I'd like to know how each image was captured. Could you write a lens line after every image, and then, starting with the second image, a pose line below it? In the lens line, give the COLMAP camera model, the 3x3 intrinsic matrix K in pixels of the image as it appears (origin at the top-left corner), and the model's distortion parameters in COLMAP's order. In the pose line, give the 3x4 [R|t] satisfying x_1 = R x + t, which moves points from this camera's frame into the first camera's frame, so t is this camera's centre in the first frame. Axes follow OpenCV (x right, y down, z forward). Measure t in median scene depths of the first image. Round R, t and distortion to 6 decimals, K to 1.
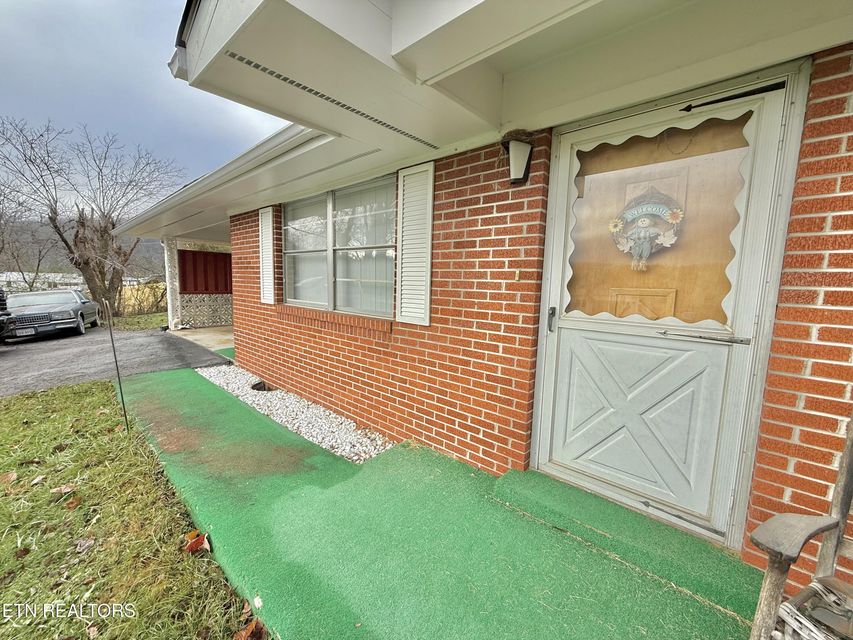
lens RADIAL K [[339.5, 0, 426.5], [0, 339.5, 320.0], [0, 0, 1]] dist [0.000825, 0.000449]
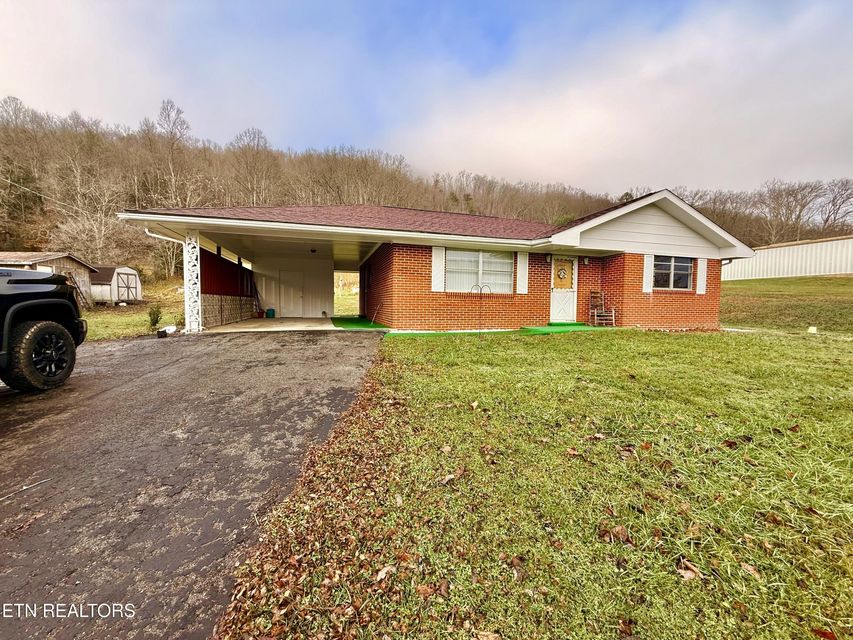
lens RADIAL K [[339.5, 0, 426.5], [0, 339.5, 320.0], [0, 0, 1]] dist [0.000825, 0.000449]
pose [[0.512828, -0.061776, 0.856266, -3.452084], [0.100821, 0.994839, 0.011390, 0.132579], [-0.852551, 0.080489, 0.516410, -0.003568]]
